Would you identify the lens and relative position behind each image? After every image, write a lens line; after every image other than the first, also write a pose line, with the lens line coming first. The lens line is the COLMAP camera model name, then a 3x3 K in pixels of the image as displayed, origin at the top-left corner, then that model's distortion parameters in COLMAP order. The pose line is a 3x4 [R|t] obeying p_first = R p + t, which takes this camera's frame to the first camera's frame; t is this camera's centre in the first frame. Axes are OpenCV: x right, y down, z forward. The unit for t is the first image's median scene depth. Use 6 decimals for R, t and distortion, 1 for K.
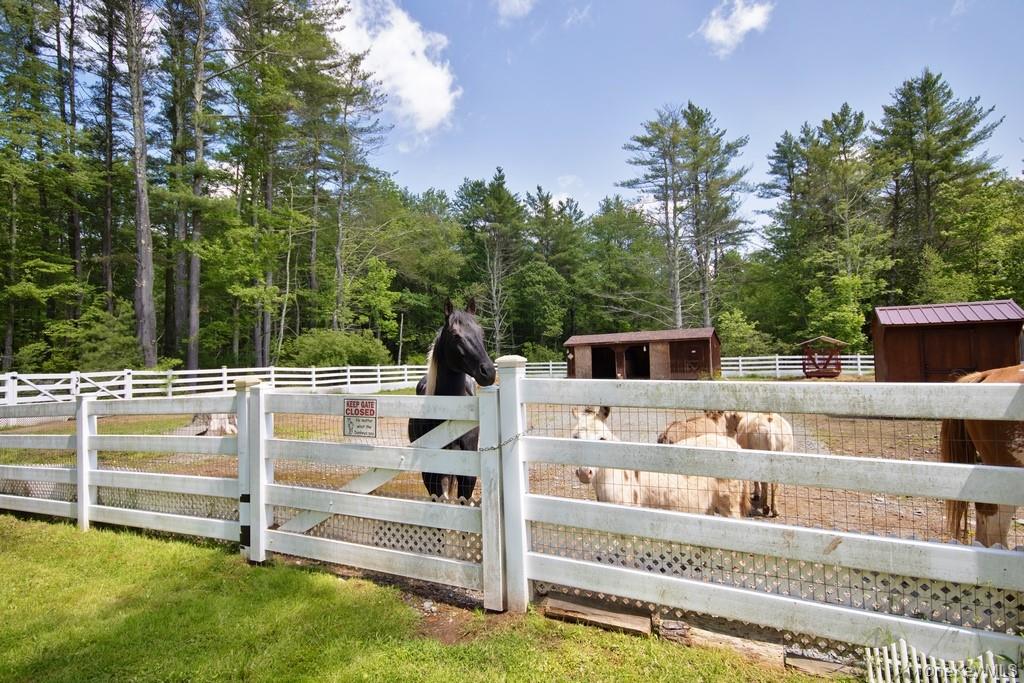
lens RADIAL K [[531.7, 0, 509.8], [0, 531.7, 341.2], [0, 0, 1]] dist [0.000703, 0.000146]
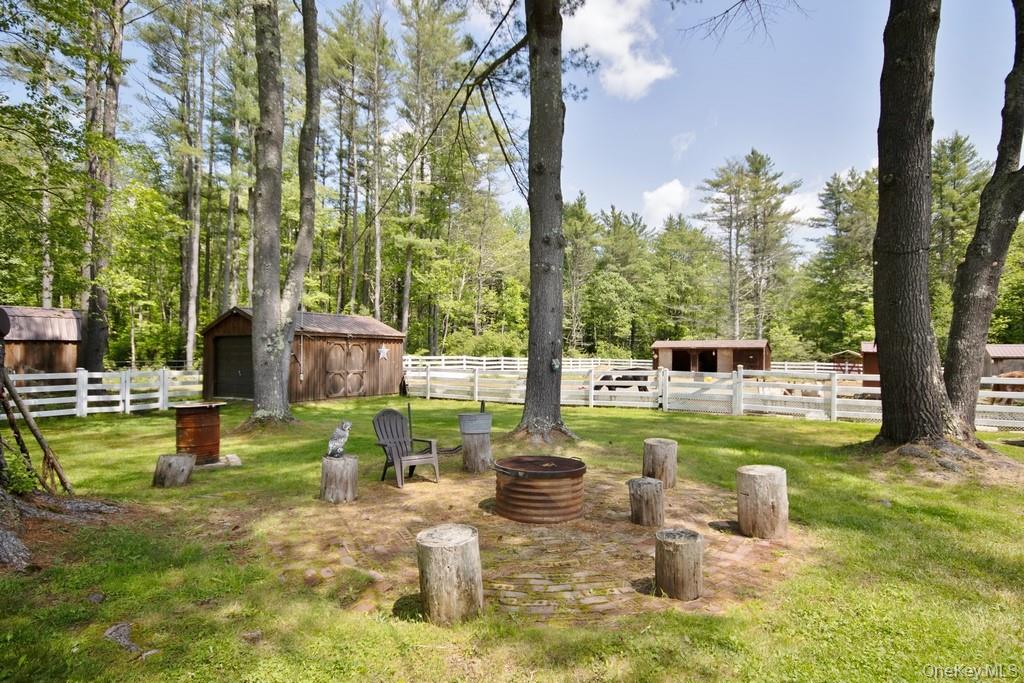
lens RADIAL K [[531.7, 0, 508.8], [0, 531.7, 342.7], [0, 0, 1]] dist [0.000703, 0.000146]
pose [[0.996565, 0.040693, -0.072120, -0.114367], [-0.039431, 0.999045, 0.018834, -0.011790], [0.072818, -0.015926, 0.997218, -0.262782]]
